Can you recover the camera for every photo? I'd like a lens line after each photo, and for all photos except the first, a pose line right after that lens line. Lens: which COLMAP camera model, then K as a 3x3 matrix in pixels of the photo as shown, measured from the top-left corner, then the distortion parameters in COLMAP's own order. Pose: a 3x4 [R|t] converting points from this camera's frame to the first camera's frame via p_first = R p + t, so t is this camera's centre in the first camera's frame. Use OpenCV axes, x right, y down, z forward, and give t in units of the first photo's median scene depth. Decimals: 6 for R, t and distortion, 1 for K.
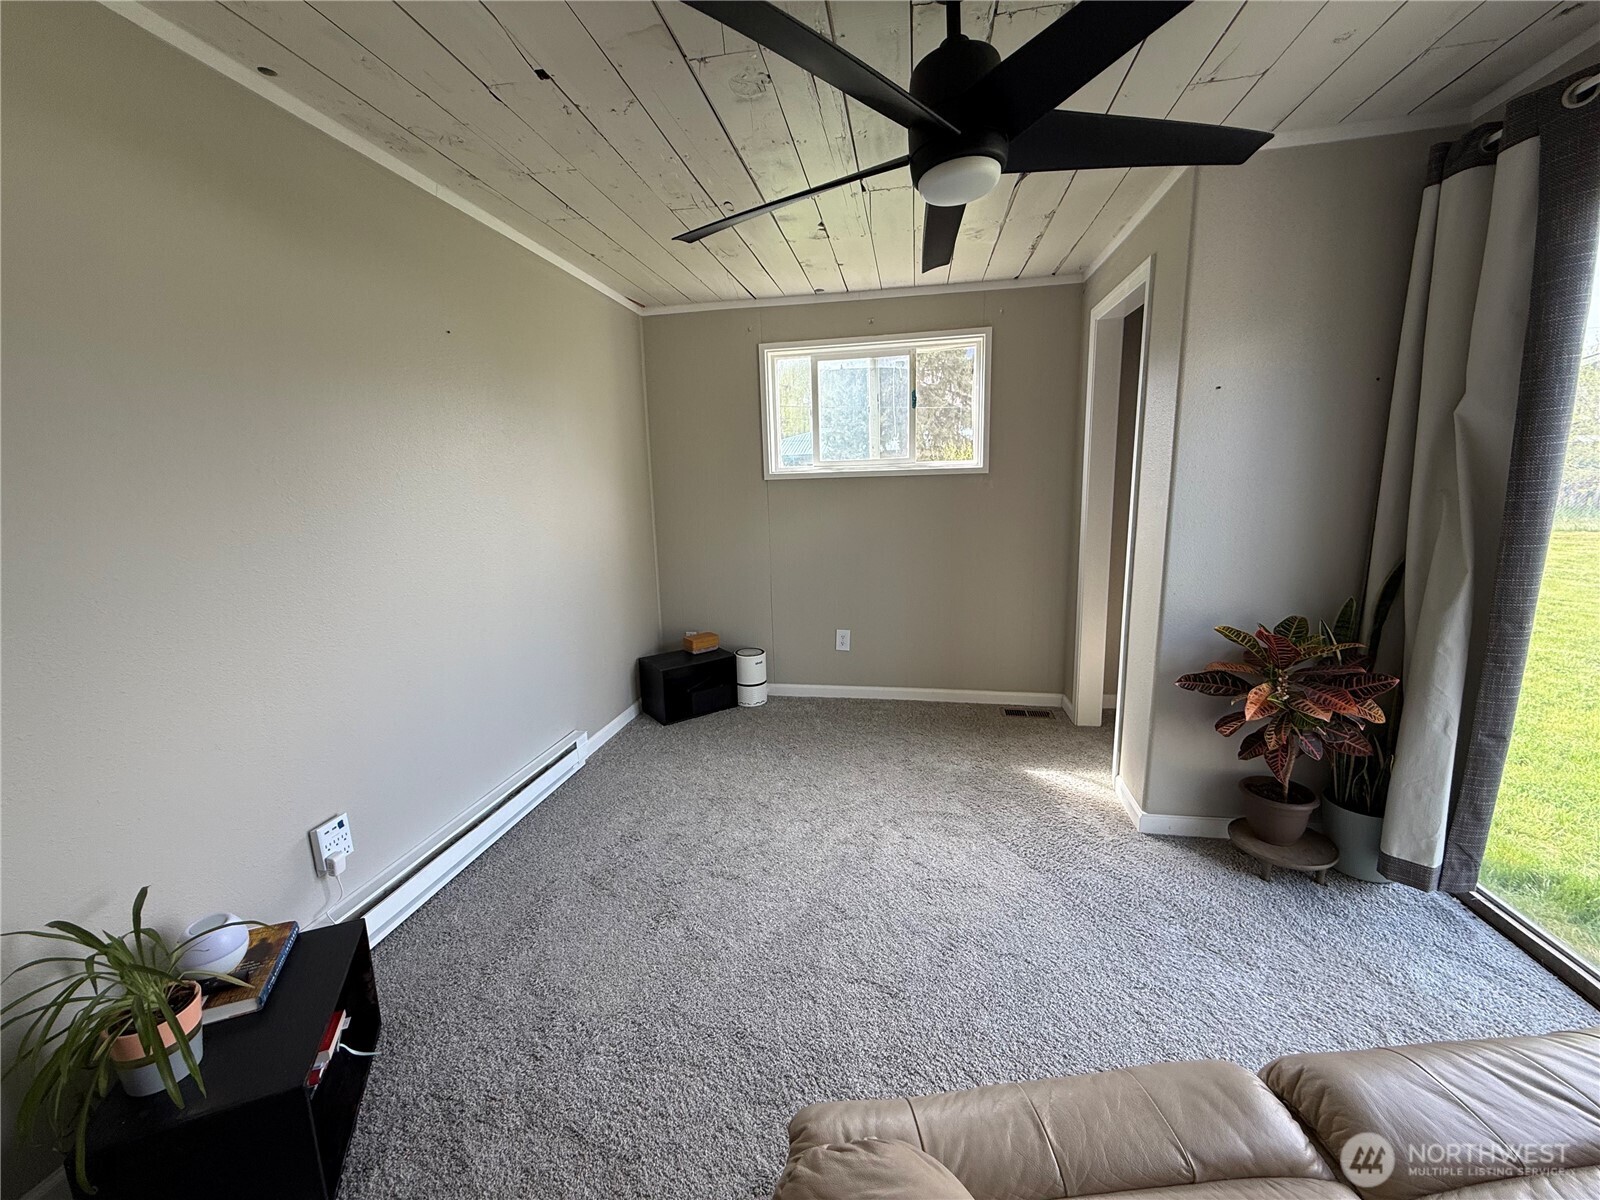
lens RADIAL K [[635.1, 0, 796.3], [0, 635.1, 598.0], [0, 0, 1]] dist [0.000276, -0.000055]
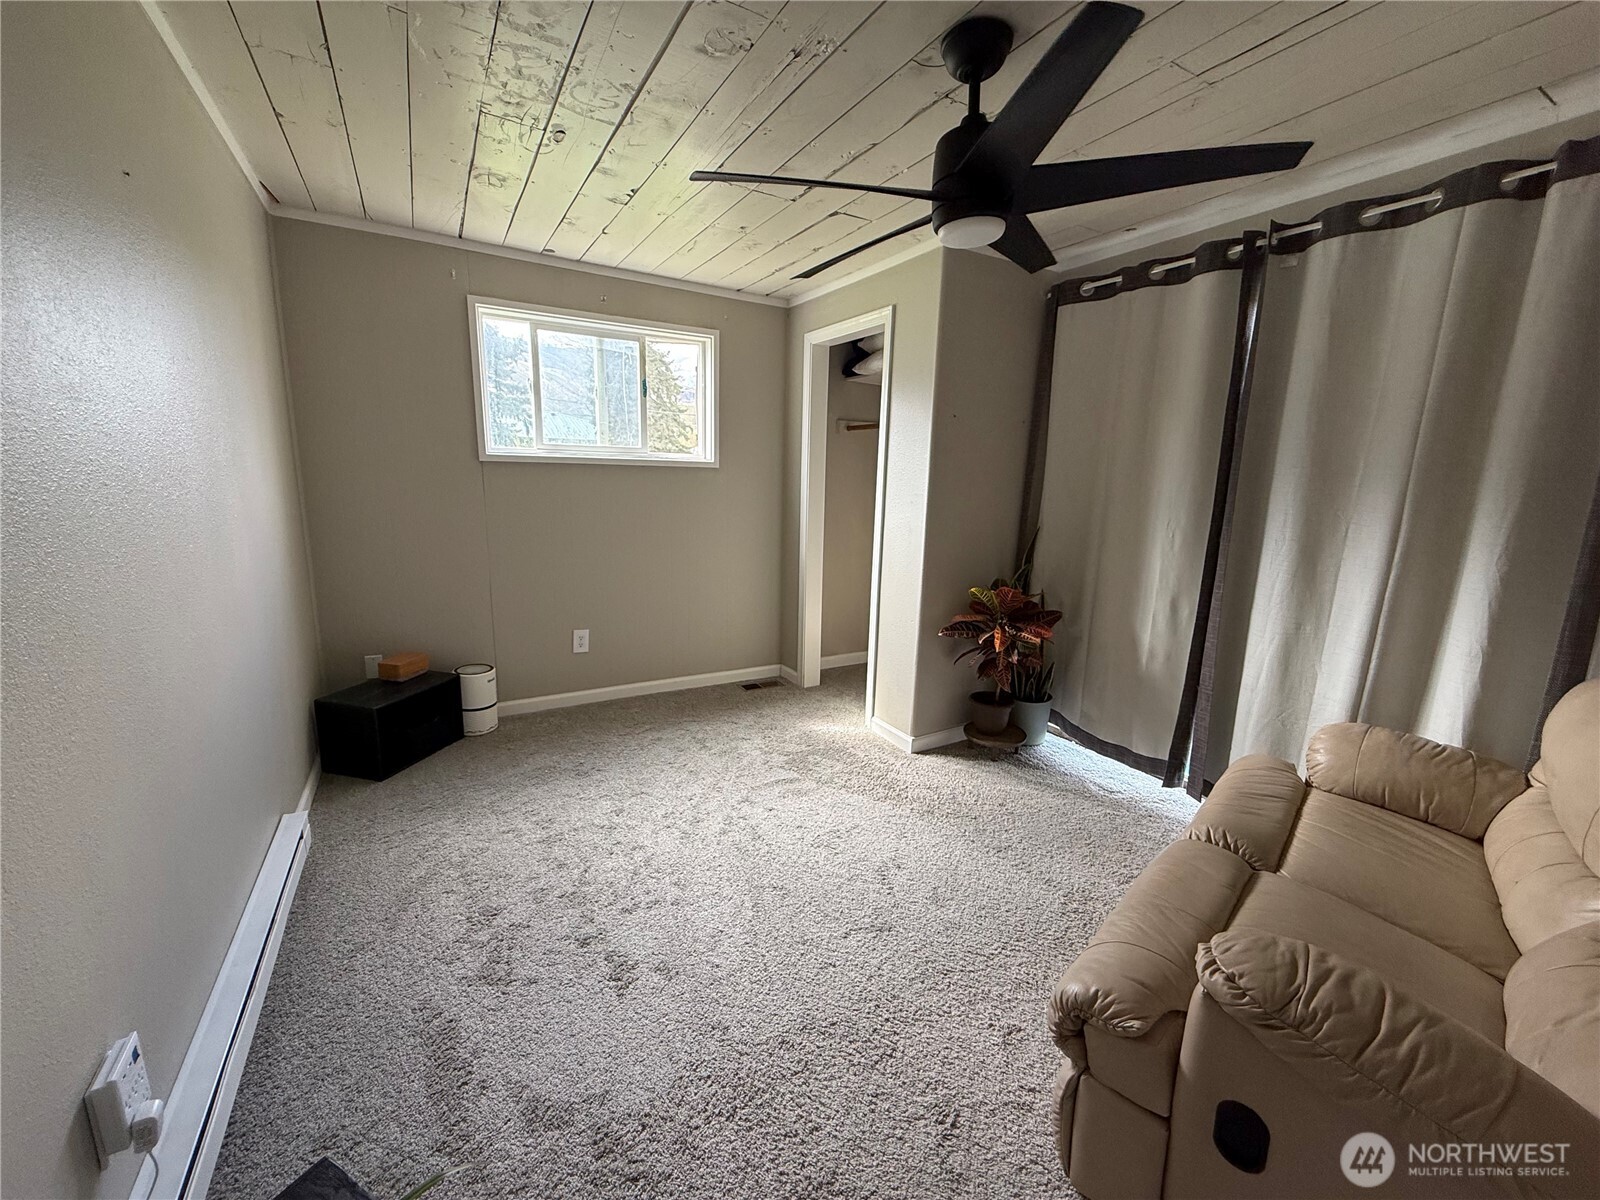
lens RADIAL K [[635.1, 0, 796.3], [0, 635.1, 598.0], [0, 0, 1]] dist [0.000276, -0.000055]
pose [[0.758251, -0.077602, 0.647328, -0.300001], [0.072496, 0.996769, 0.034575, -0.005686], [-0.647920, 0.020712, 0.761427, 0.104982]]
